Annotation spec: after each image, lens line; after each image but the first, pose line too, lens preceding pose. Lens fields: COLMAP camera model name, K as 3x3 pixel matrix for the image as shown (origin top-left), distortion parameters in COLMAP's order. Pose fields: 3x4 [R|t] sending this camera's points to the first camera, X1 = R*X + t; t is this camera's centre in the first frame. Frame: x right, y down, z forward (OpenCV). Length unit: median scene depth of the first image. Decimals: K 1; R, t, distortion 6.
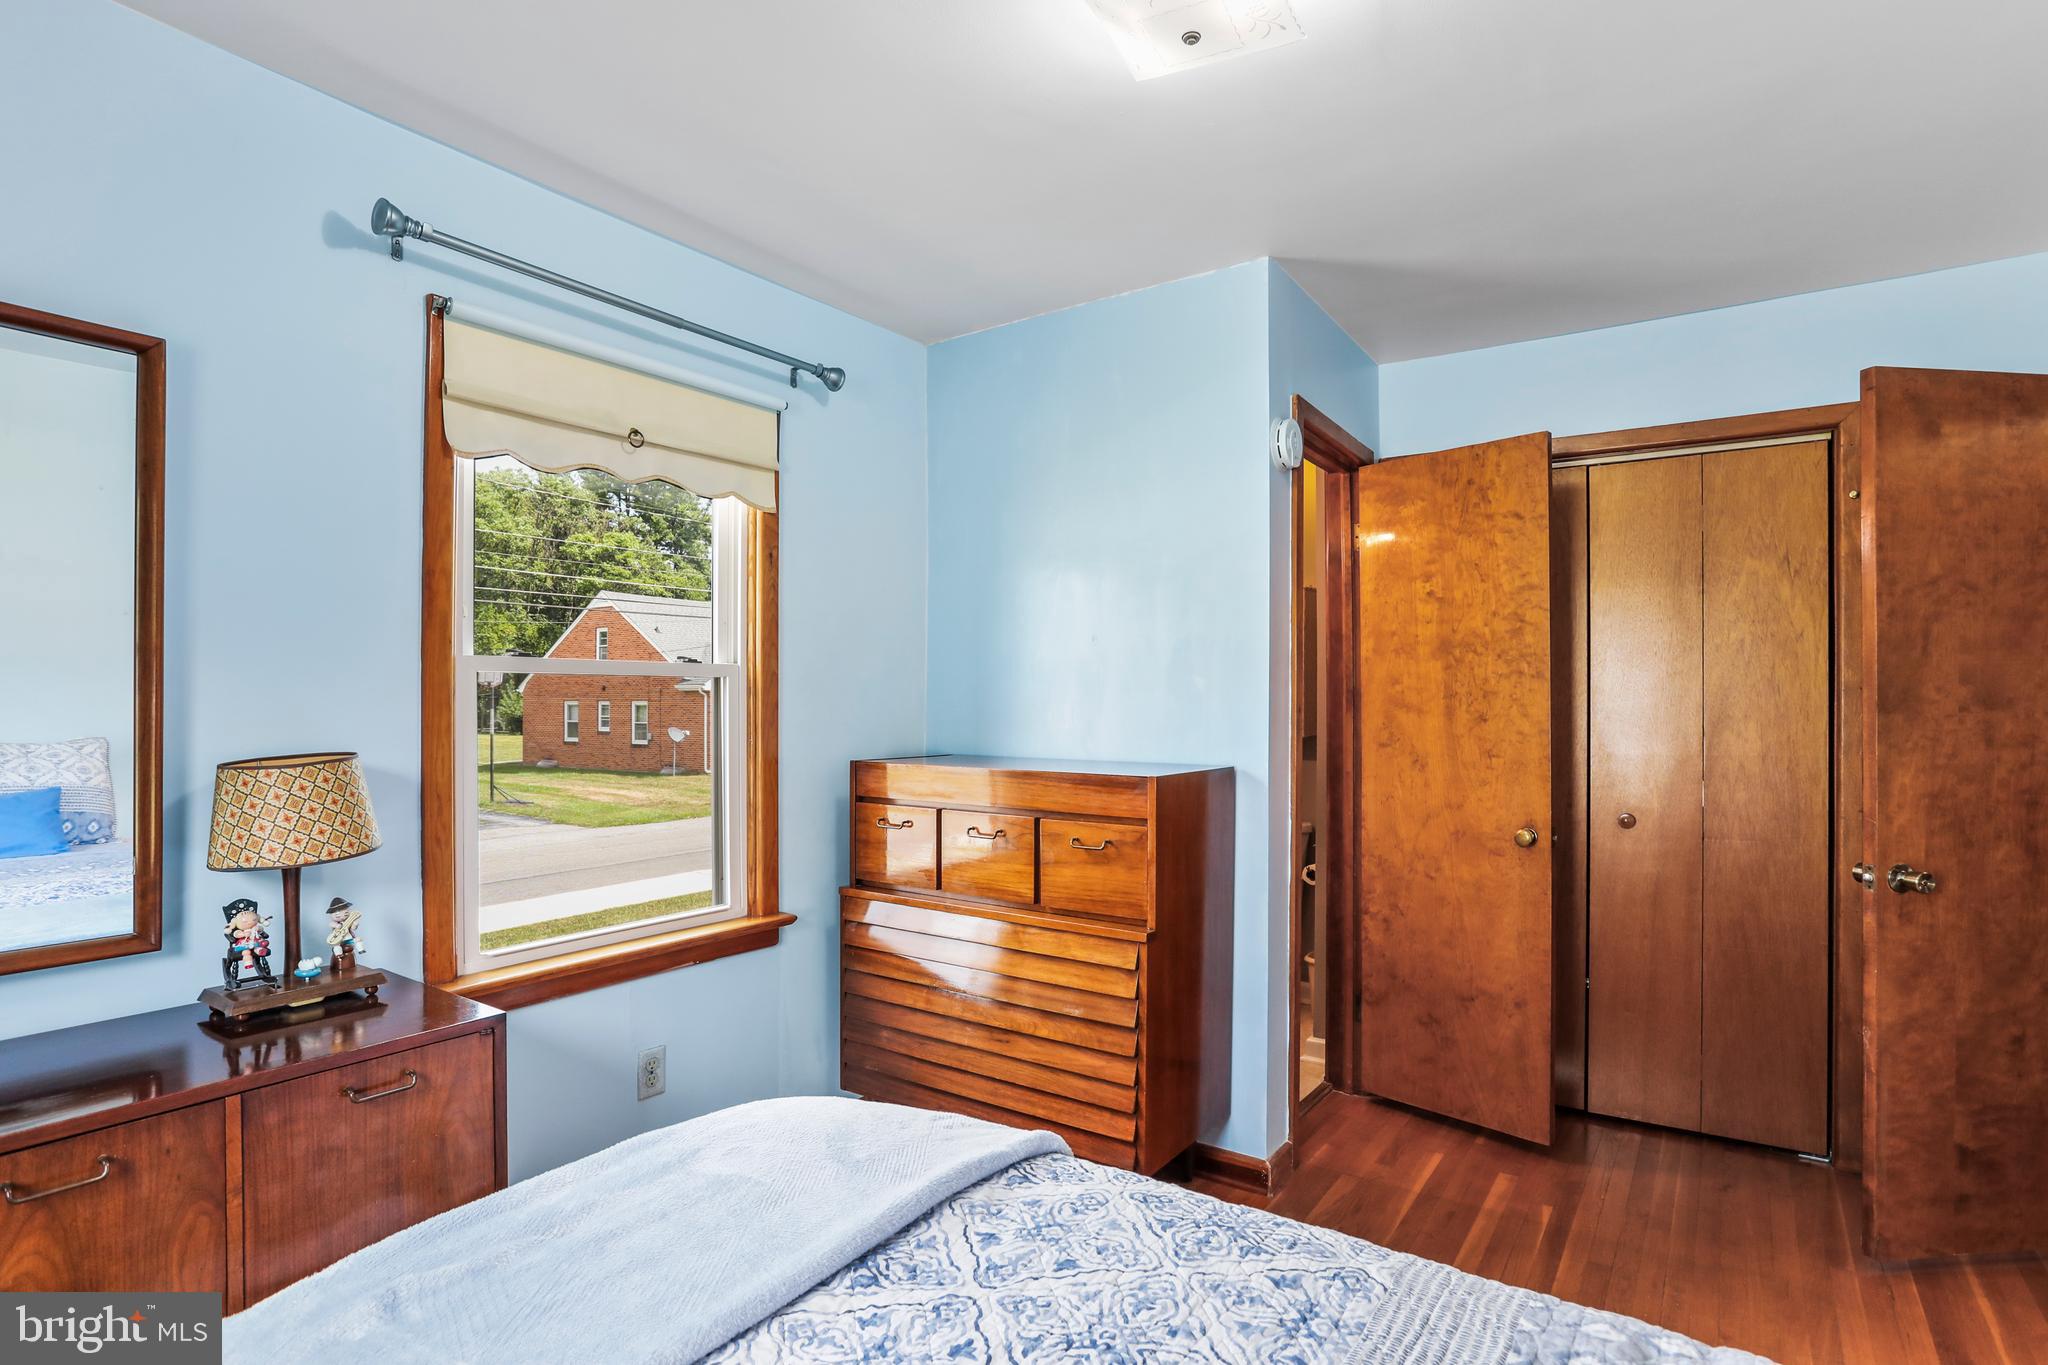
lens RADIAL K [[1038.9, 0, 1014.6], [0, 1038.9, 702.3], [0, 0, 1]] dist [0.000798, -0.002903]
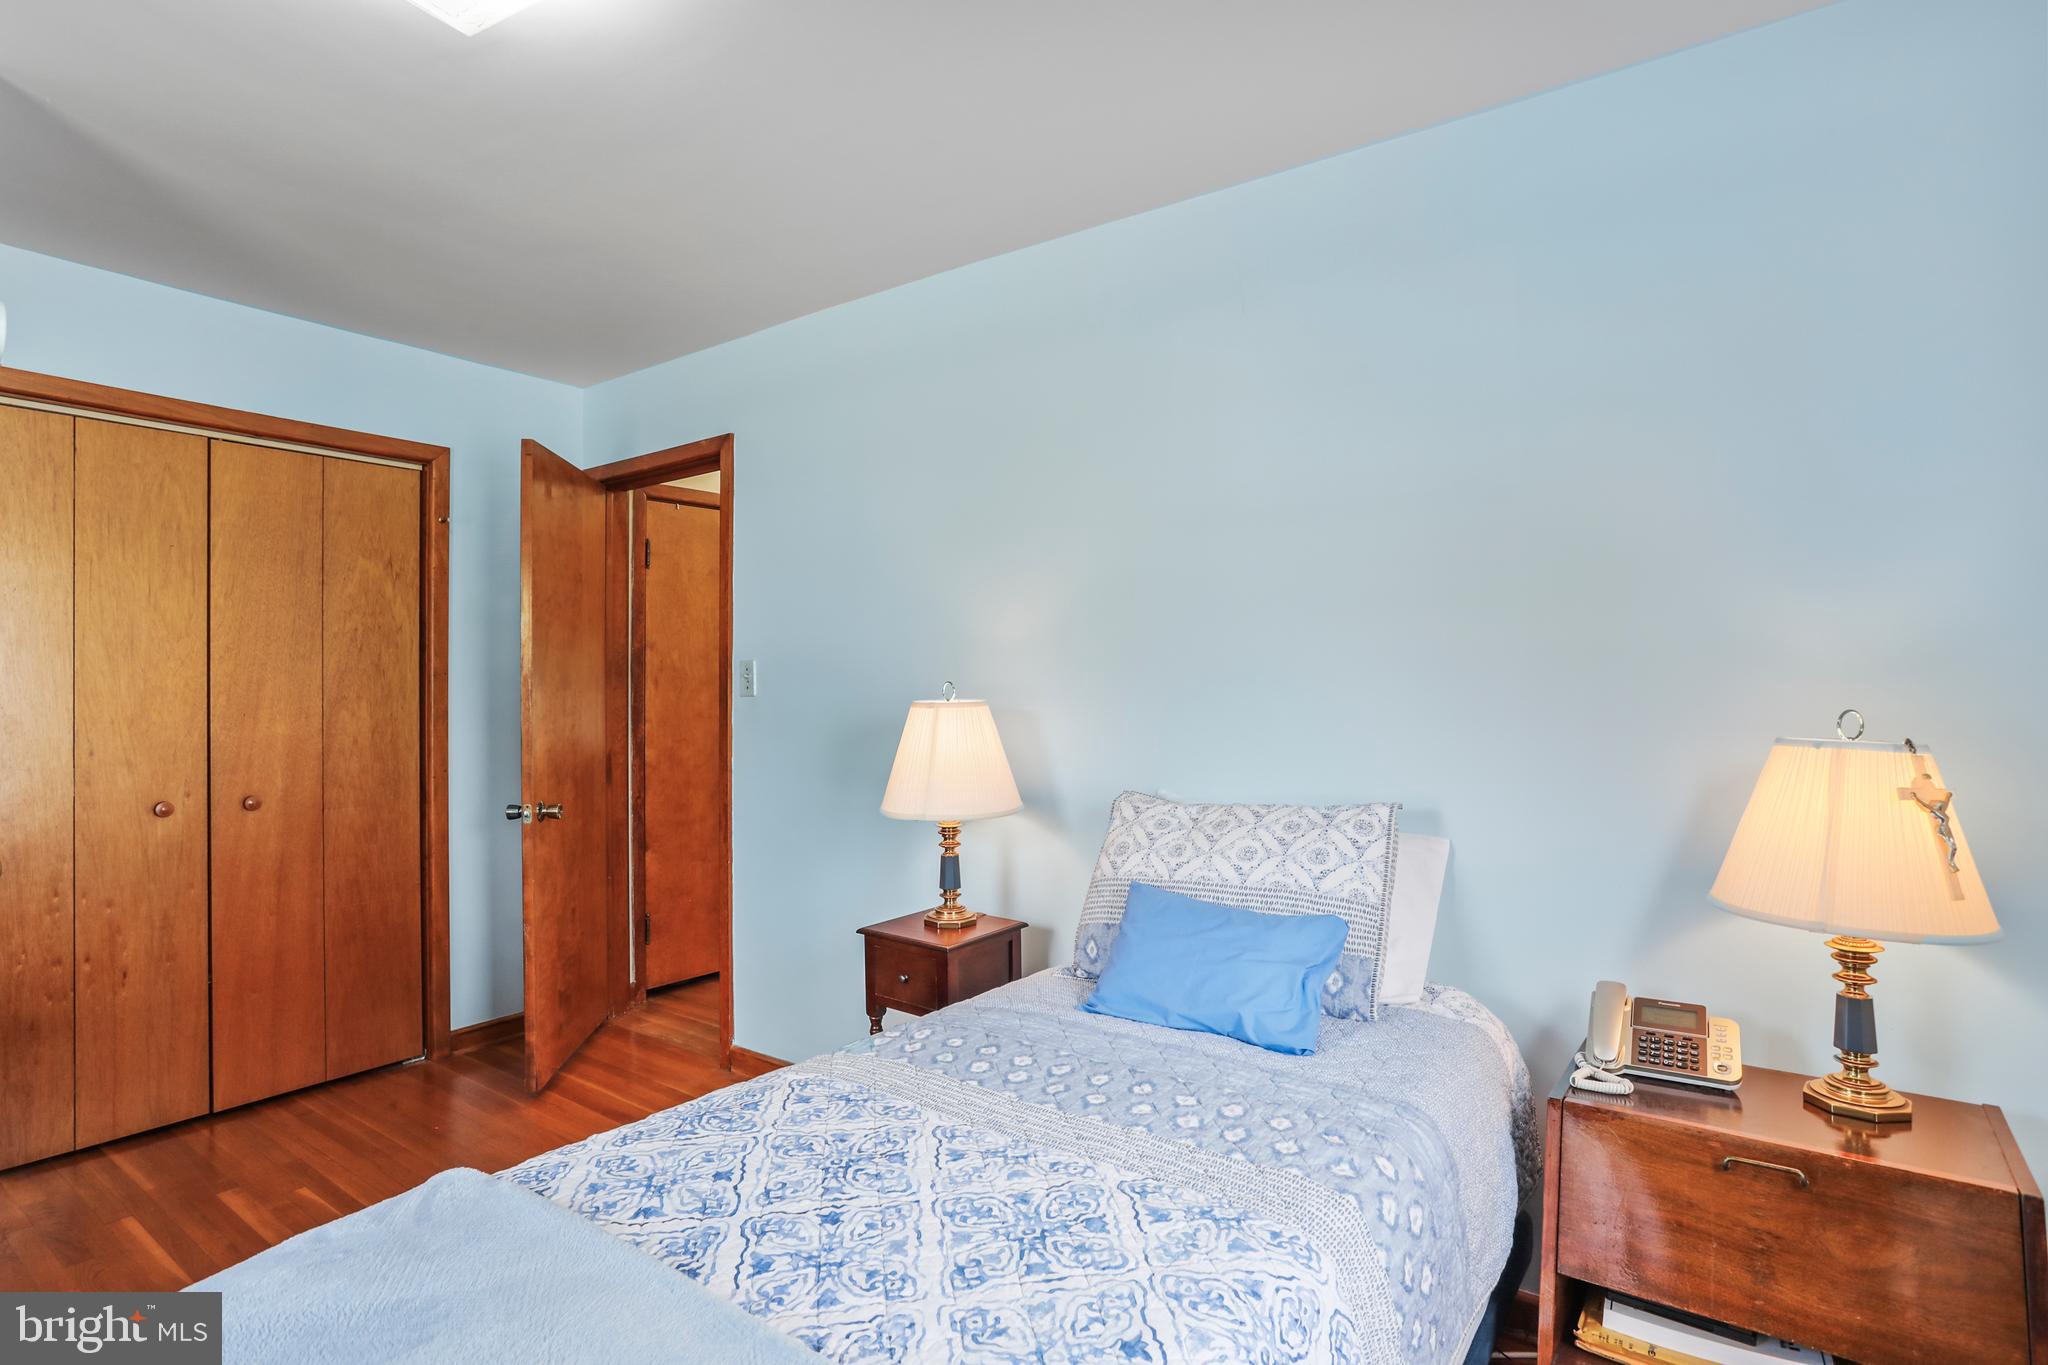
lens RADIAL K [[1038.9, 0, 1013.4], [0, 1038.9, 680.5], [0, 0, 1]] dist [0.000798, -0.002903]
pose [[0.044569, 0.007808, 0.998976, -0.400508], [0.000923, 0.999969, -0.007857, 0.005121], [-0.999006, 0.001272, 0.044560, 0.238660]]
